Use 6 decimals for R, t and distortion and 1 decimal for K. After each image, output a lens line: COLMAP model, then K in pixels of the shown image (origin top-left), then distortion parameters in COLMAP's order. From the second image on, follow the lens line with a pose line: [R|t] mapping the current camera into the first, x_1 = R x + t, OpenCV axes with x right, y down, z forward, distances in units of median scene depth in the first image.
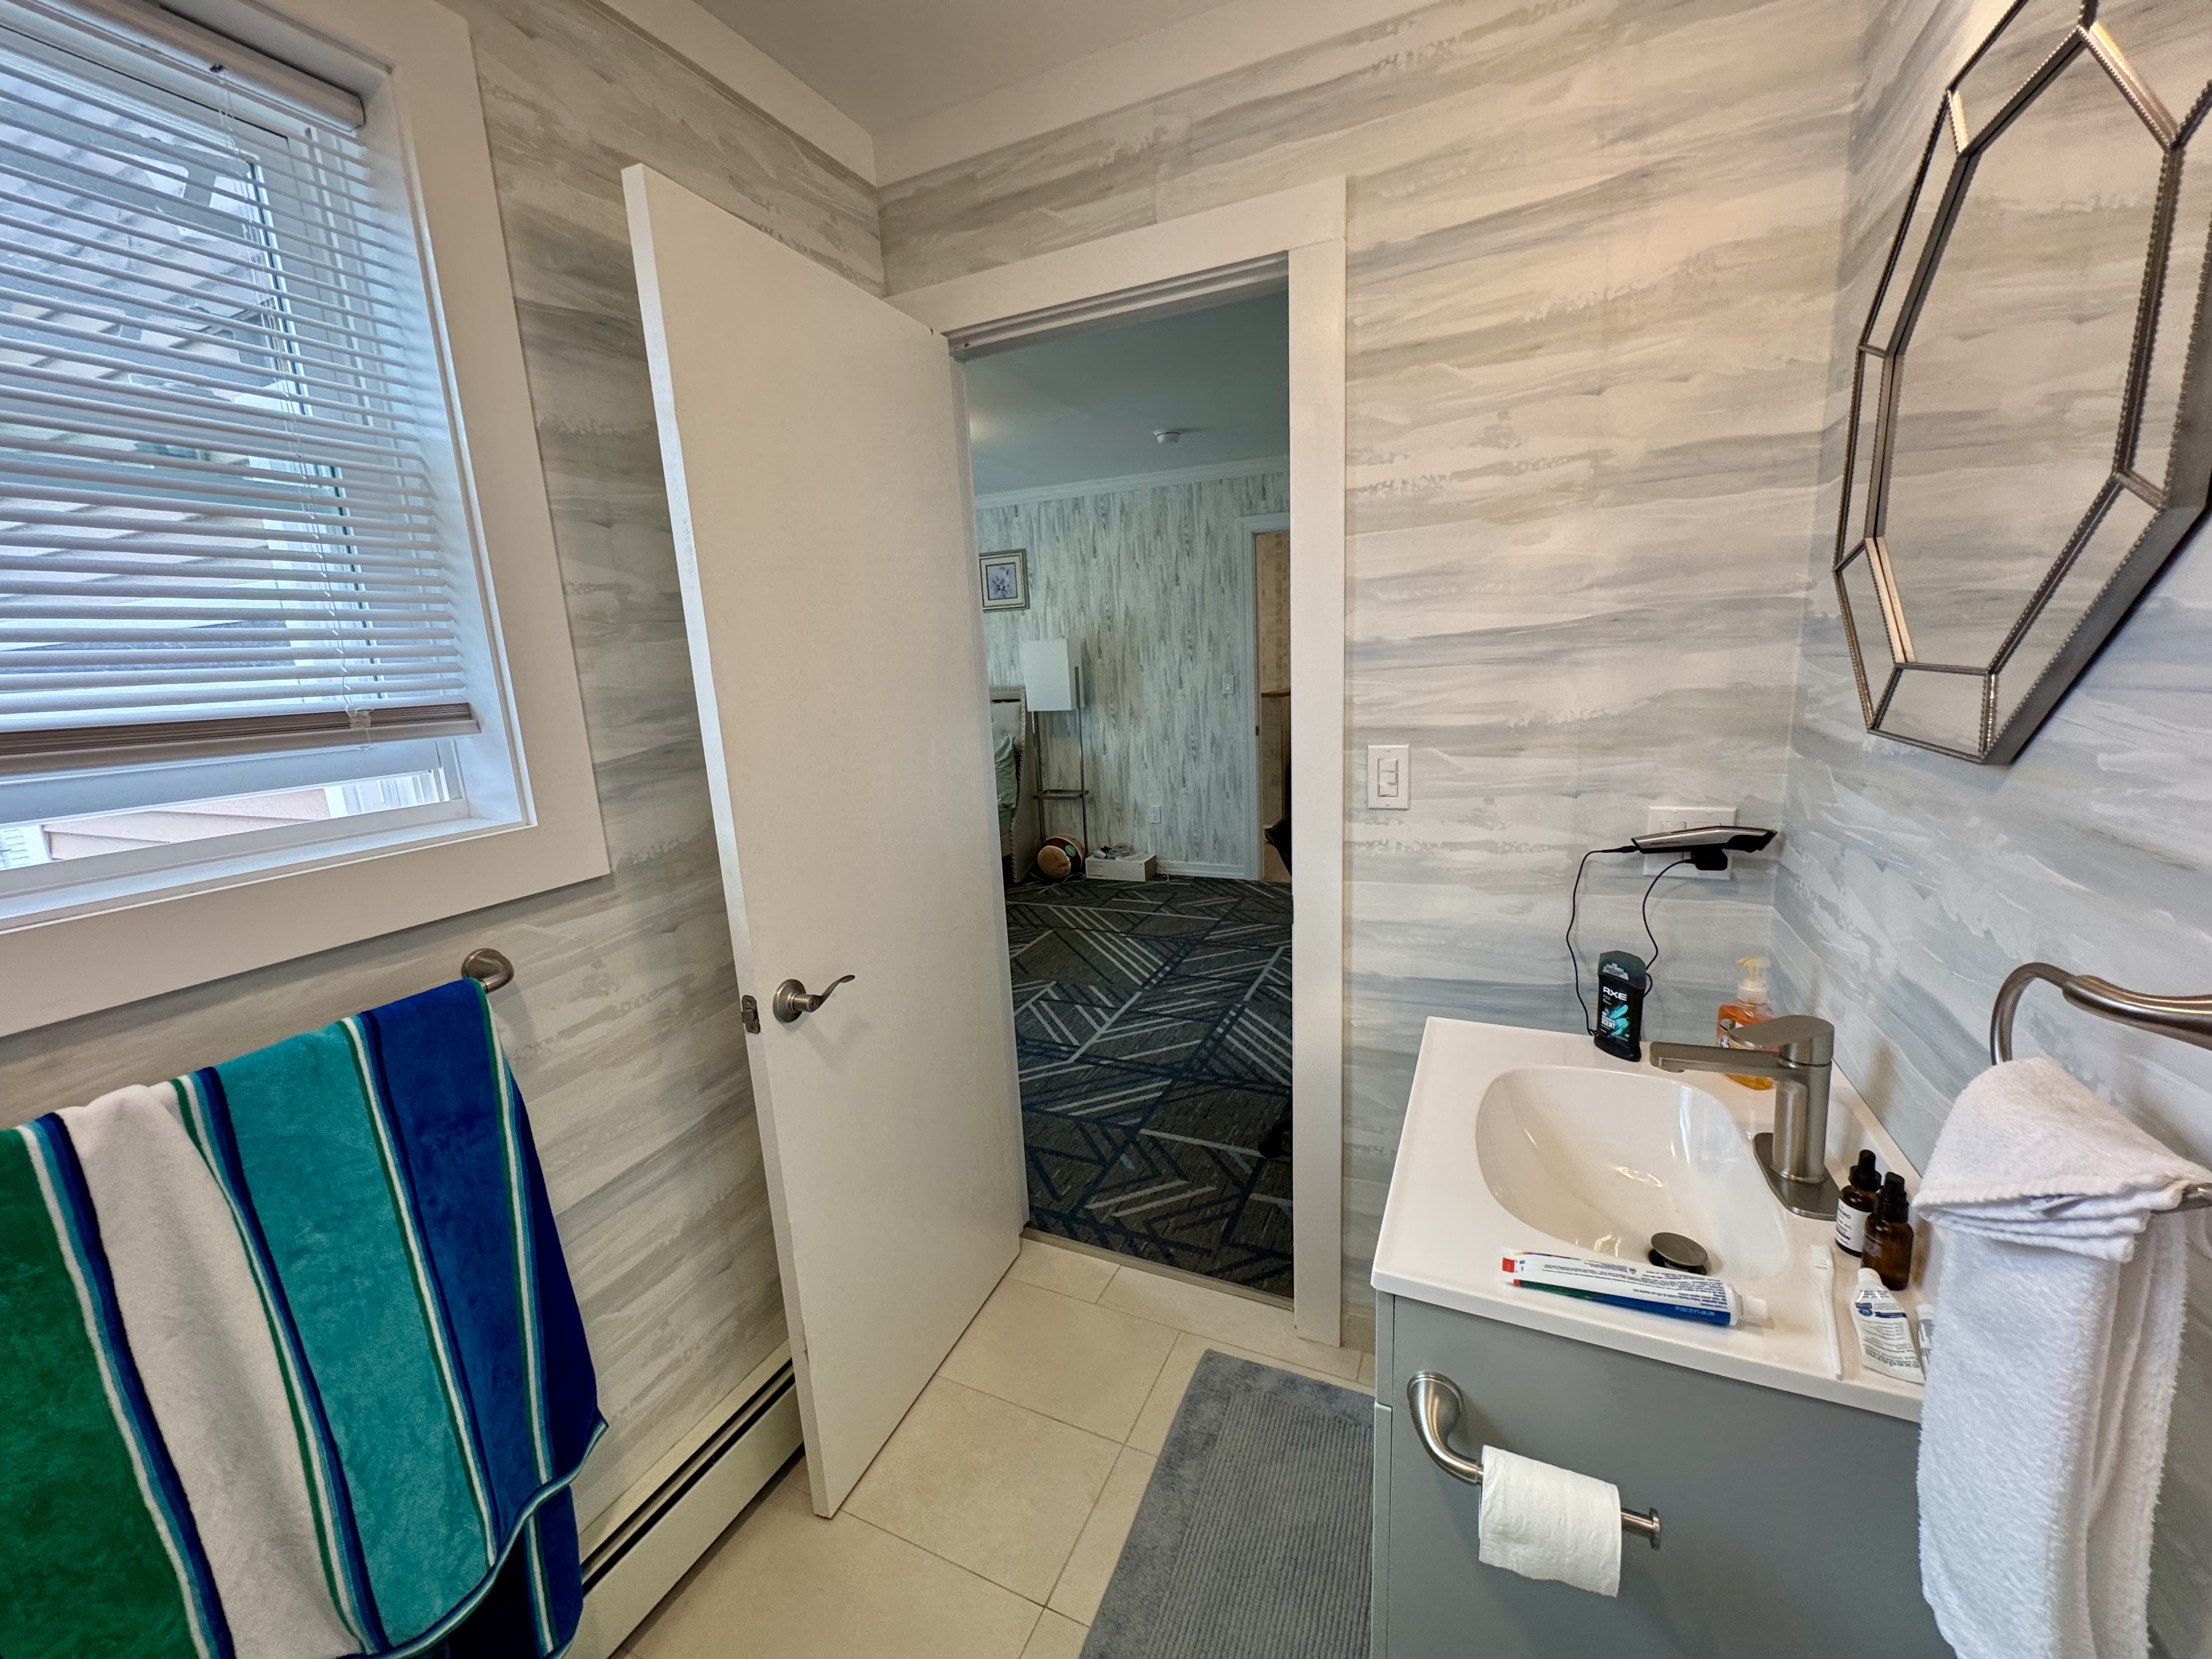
lens RADIAL K [[877.6, 0, 1111.4], [0, 877.6, 845.0], [0, 0, 1]] dist [-0.004036, 0.000733]
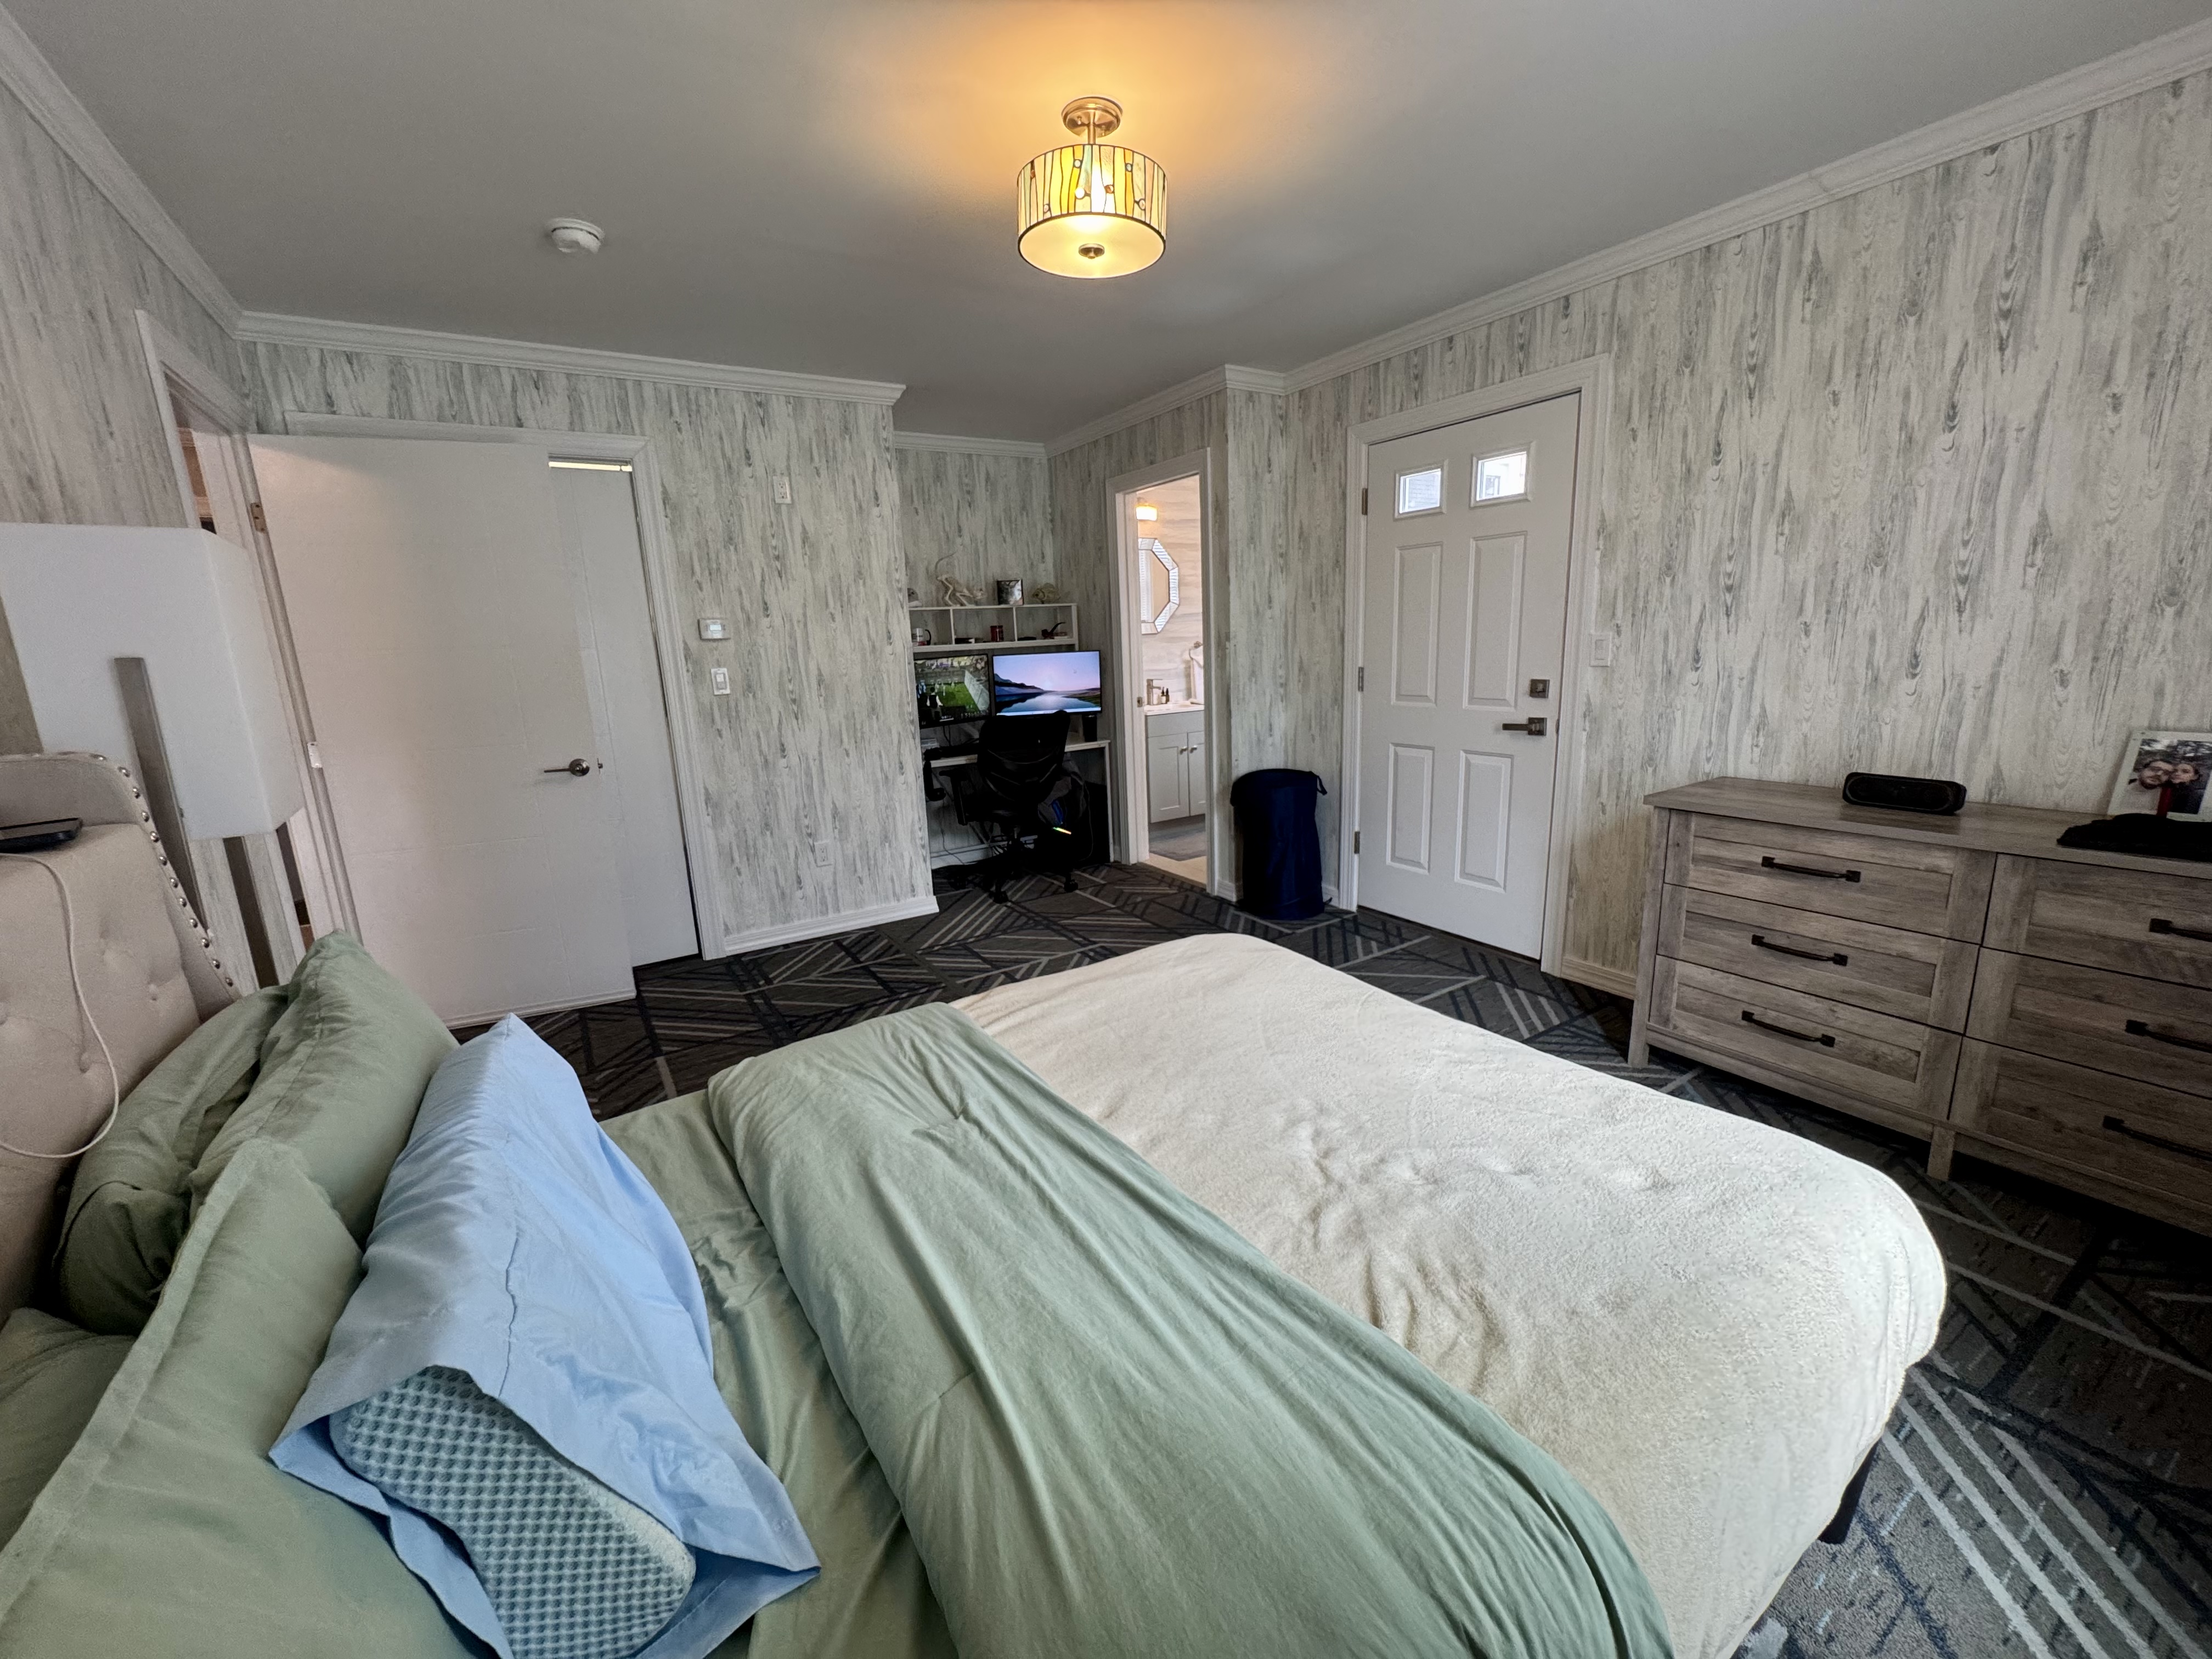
lens RADIAL K [[877.6, 0, 1109.5], [0, 877.6, 836.5], [0, 0, 1]] dist [-0.004036, 0.000733]
pose [[-0.835805, -0.041521, 0.547454, -0.410643], [0.198111, 0.907148, 0.371260, -0.193374], [-0.512037, 0.418757, -0.749973, 1.056979]]
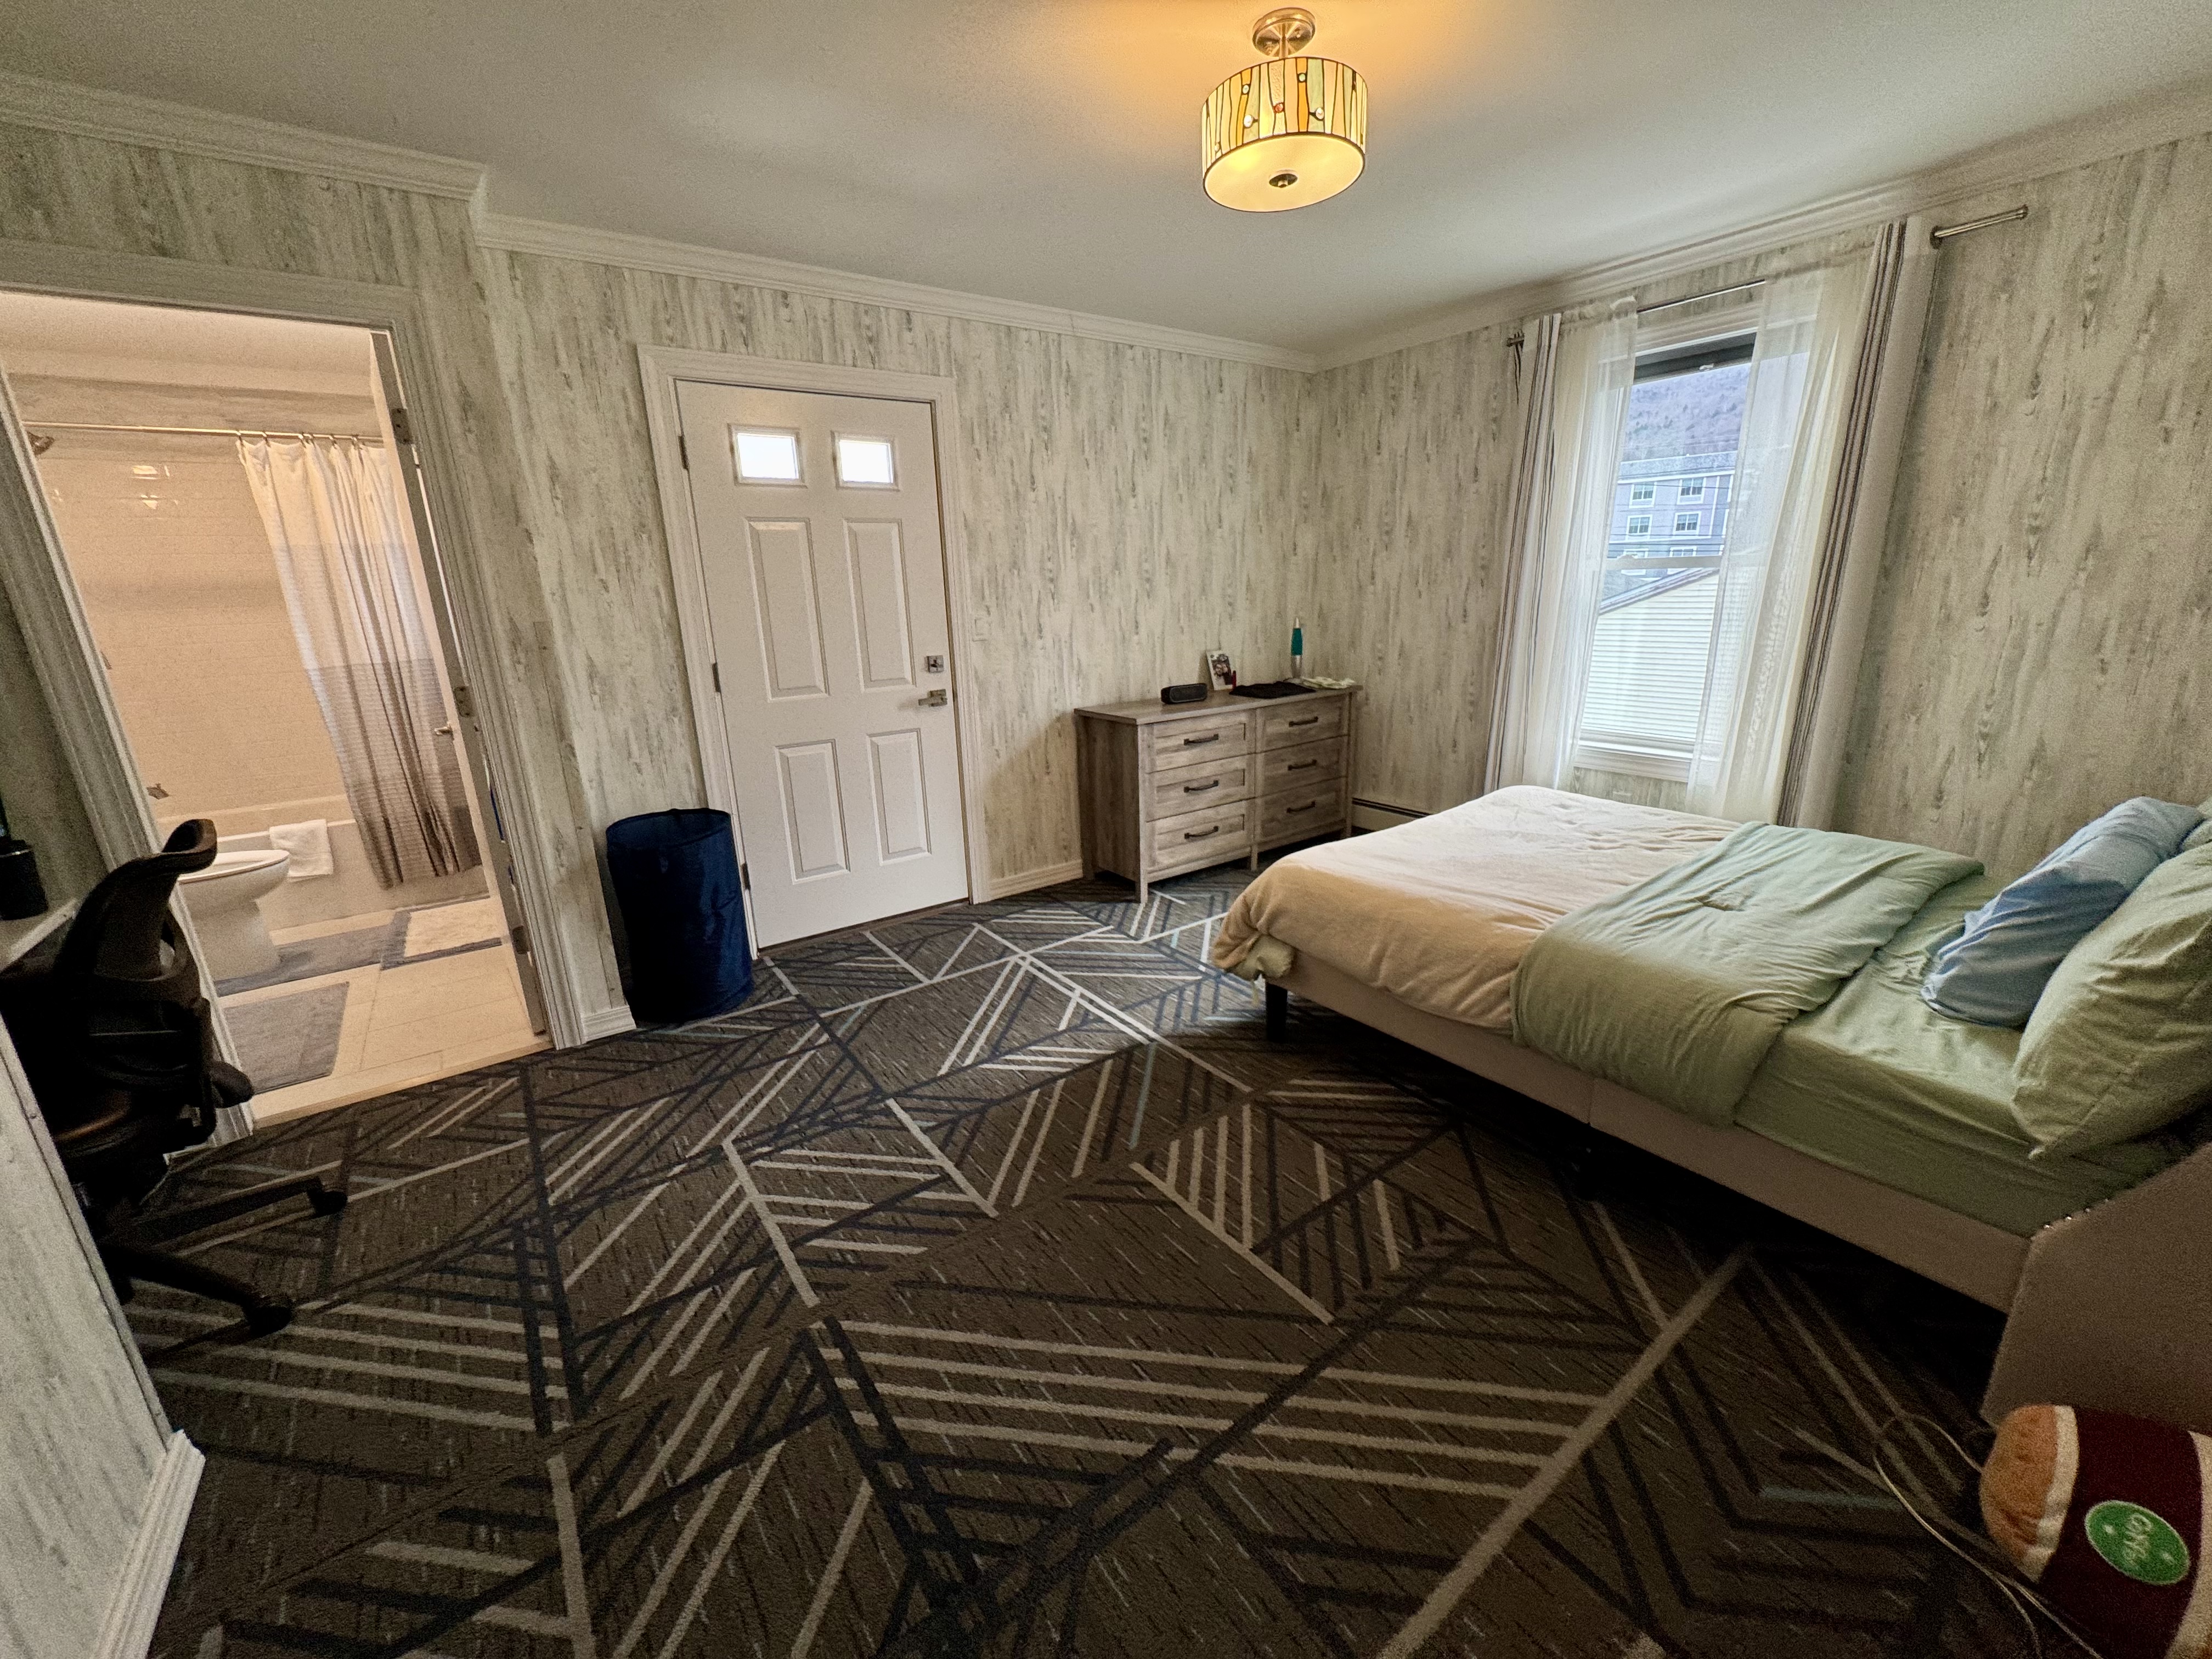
lens RADIAL K [[877.6, 0, 1108.8], [0, 877.6, 832.8], [0, 0, 1]] dist [-0.004036, 0.000733]
pose [[-0.494076, 0.299832, -0.816082, 0.176911], [-0.135933, 0.900468, 0.413133, -0.184222], [0.858727, 0.315052, -0.404142, 0.849088]]
